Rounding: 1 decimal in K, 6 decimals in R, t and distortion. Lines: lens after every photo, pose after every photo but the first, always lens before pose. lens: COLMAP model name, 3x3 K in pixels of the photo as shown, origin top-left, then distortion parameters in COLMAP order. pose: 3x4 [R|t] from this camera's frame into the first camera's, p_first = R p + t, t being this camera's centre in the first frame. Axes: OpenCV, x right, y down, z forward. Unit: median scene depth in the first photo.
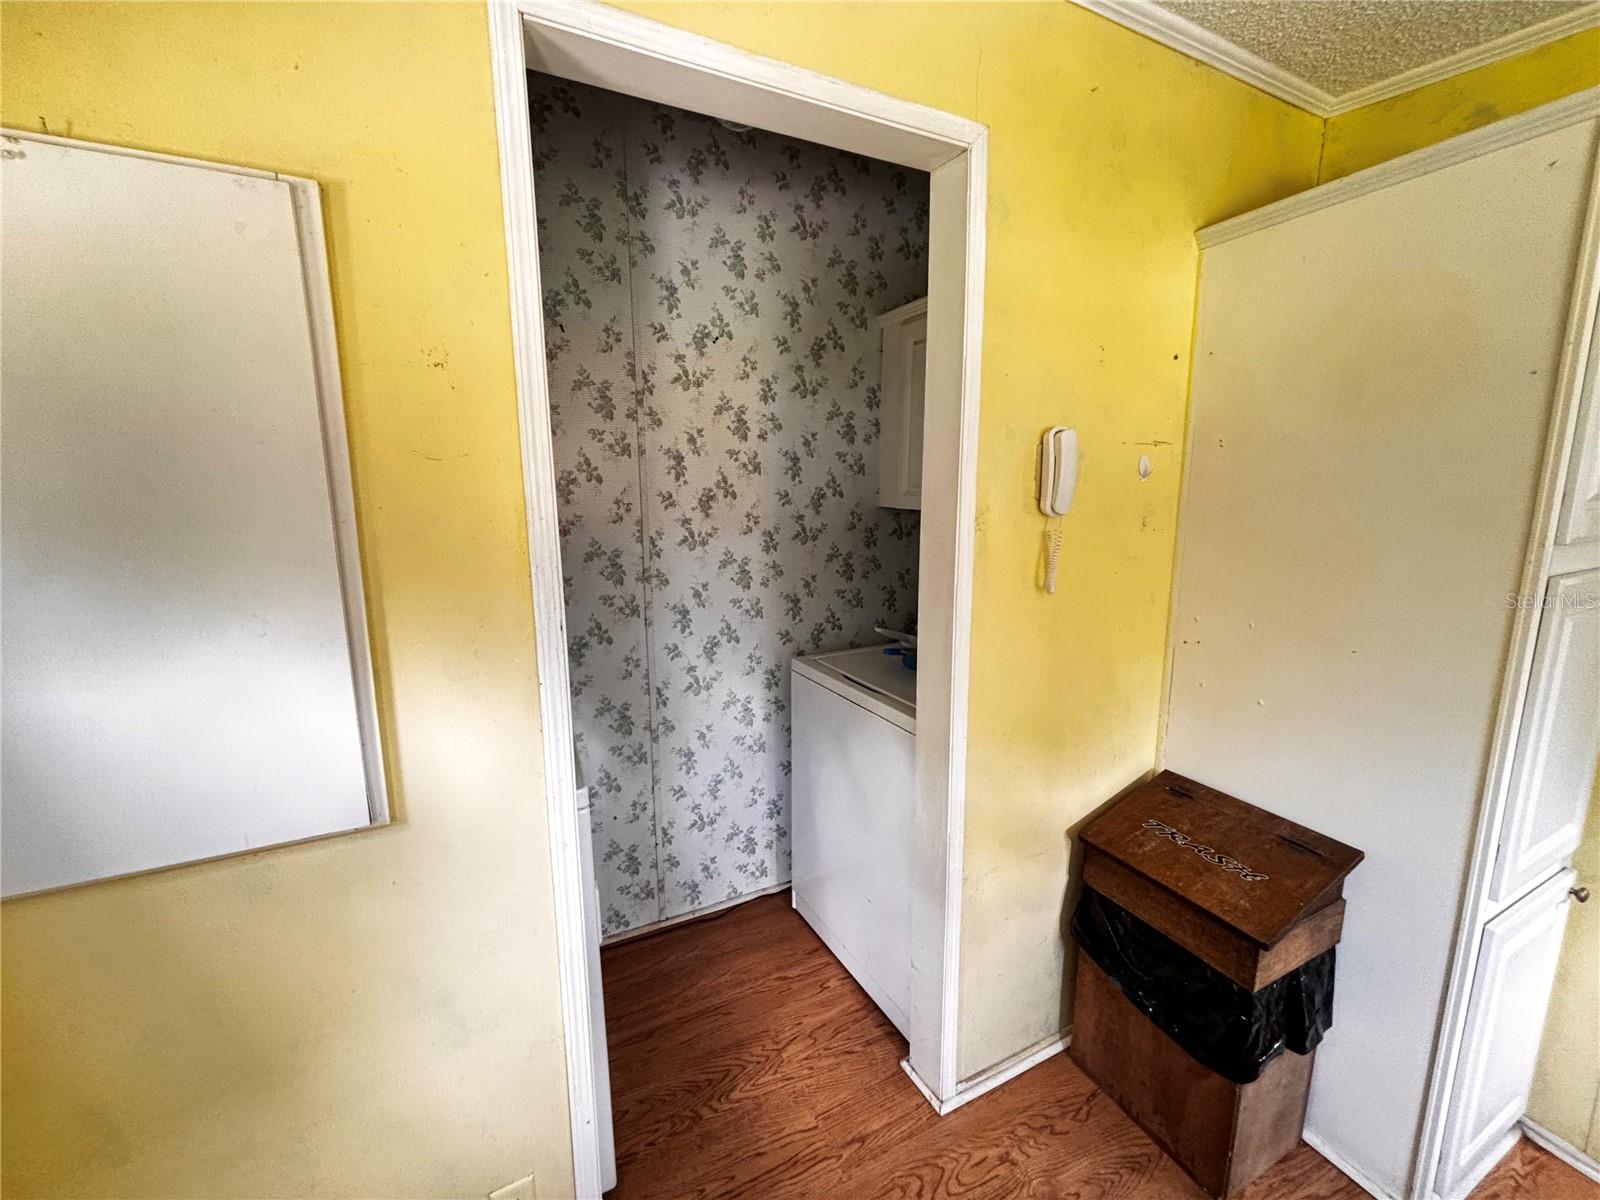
lens RADIAL K [[642.0, 0, 795.0], [0, 642.0, 595.2], [0, 0, 1]] dist [-0.001815, -0.000454]
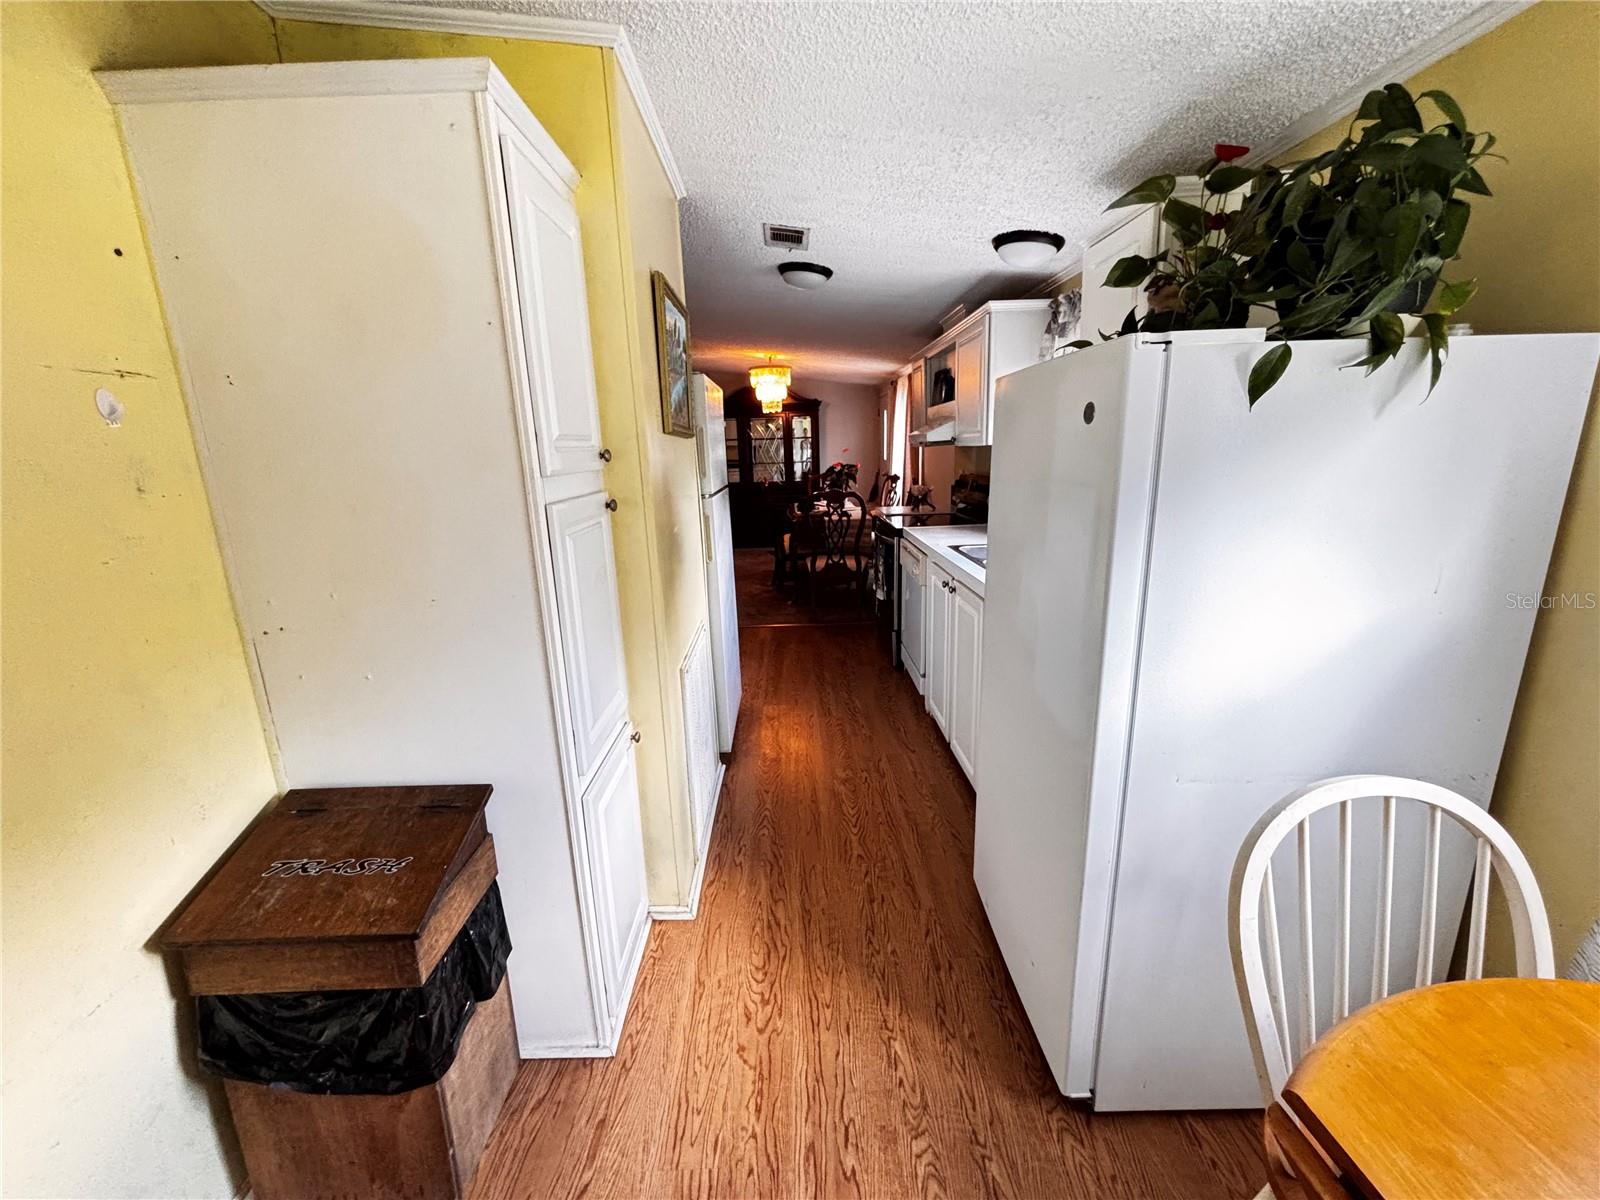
lens RADIAL K [[642.0, 0, 792.8], [0, 642.0, 598.1], [0, 0, 1]] dist [-0.001815, -0.000454]
pose [[0.429335, -0.213423, 0.877566, 0.227688], [0.180612, 0.972339, 0.148110, 0.035738], [-0.884902, 0.094910, 0.456006, 0.051778]]
